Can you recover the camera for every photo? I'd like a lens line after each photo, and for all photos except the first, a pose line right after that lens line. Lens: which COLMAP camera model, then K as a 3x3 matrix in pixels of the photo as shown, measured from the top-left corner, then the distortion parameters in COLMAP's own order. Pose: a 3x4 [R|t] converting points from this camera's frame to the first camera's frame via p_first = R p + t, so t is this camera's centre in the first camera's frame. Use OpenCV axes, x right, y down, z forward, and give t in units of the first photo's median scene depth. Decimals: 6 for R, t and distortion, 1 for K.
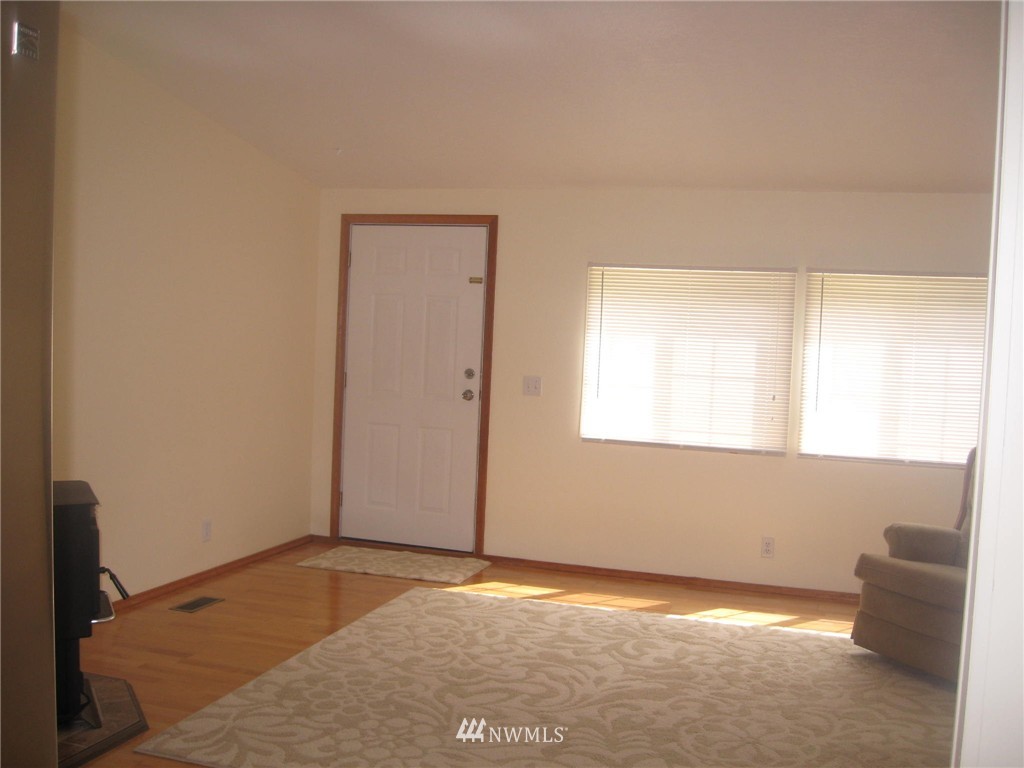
lens RADIAL K [[1066.6, 0, 512.0], [0, 1066.6, 384.0], [0, 0, 1]] dist [-0.129764, 0.047606]
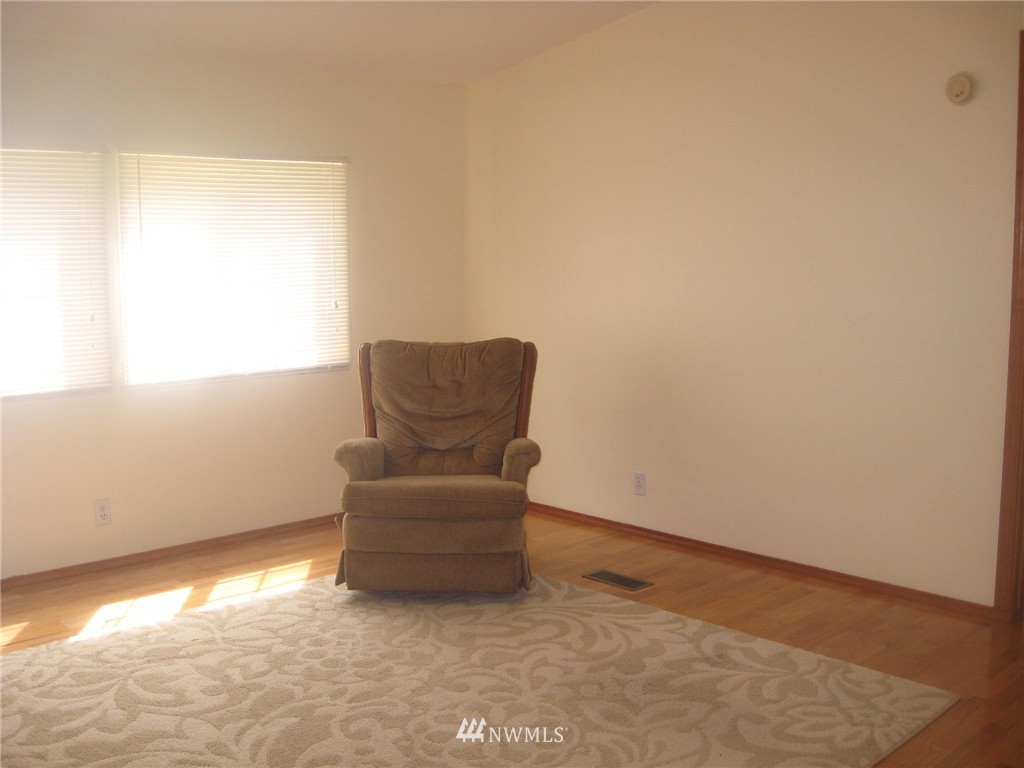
lens RADIAL K [[1066.6, 0, 512.0], [0, 1066.6, 384.0], [0, 0, 1]] dist [-0.129764, 0.047606]
pose [[0.485886, -0.149960, 0.861061, -0.326677], [0.074961, 0.988691, 0.129888, -0.019184], [-0.870802, 0.001435, 0.491633, 0.461022]]
